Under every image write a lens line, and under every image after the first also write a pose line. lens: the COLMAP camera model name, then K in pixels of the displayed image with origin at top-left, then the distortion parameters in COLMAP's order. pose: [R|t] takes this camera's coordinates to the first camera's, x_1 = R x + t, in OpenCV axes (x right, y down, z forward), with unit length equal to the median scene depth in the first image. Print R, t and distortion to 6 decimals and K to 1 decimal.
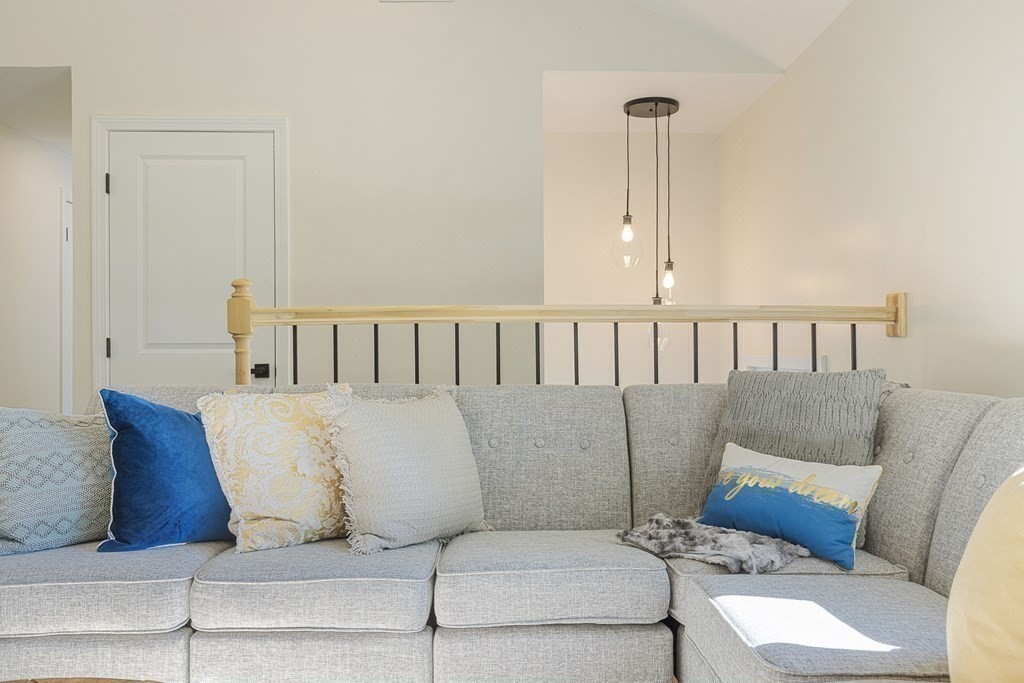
lens RADIAL K [[804.4, 0, 512.1], [0, 804.4, 342.9], [0, 0, 1]] dist [-0.006497, -0.001088]
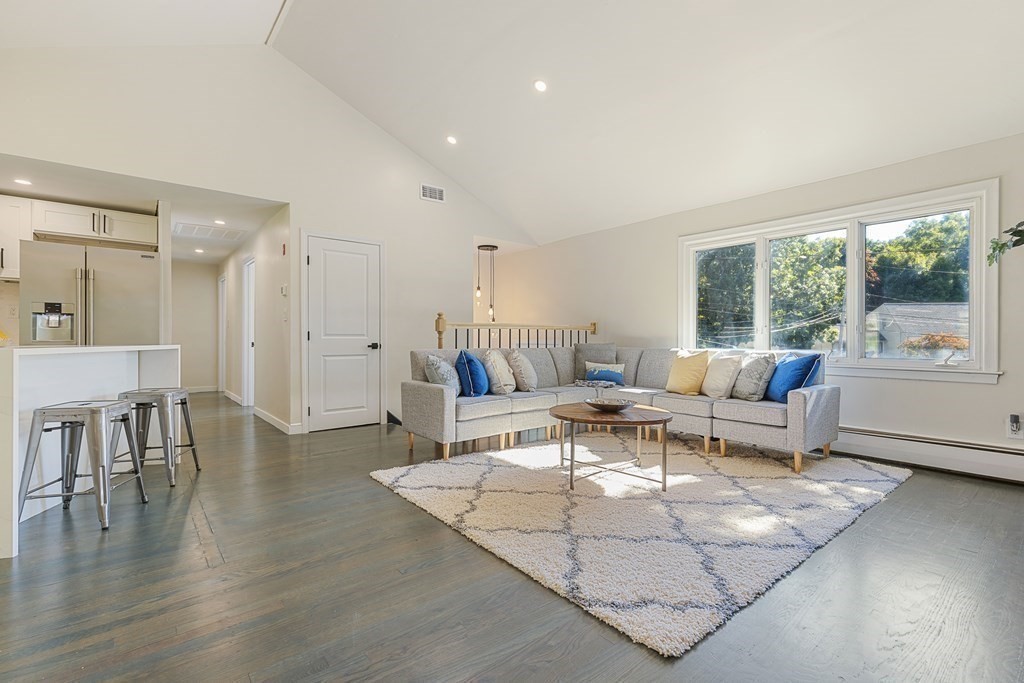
lens RADIAL K [[465.6, 0, 517.8], [0, 465.6, 341.8], [0, 0, 1]] dist [-0.003929, -0.000066]
pose [[0.792720, -0.000413, 0.609586, -0.820768], [-0.008608, 0.999892, 0.011872, 0.002206], [-0.609525, -0.014658, 0.792631, -0.346375]]
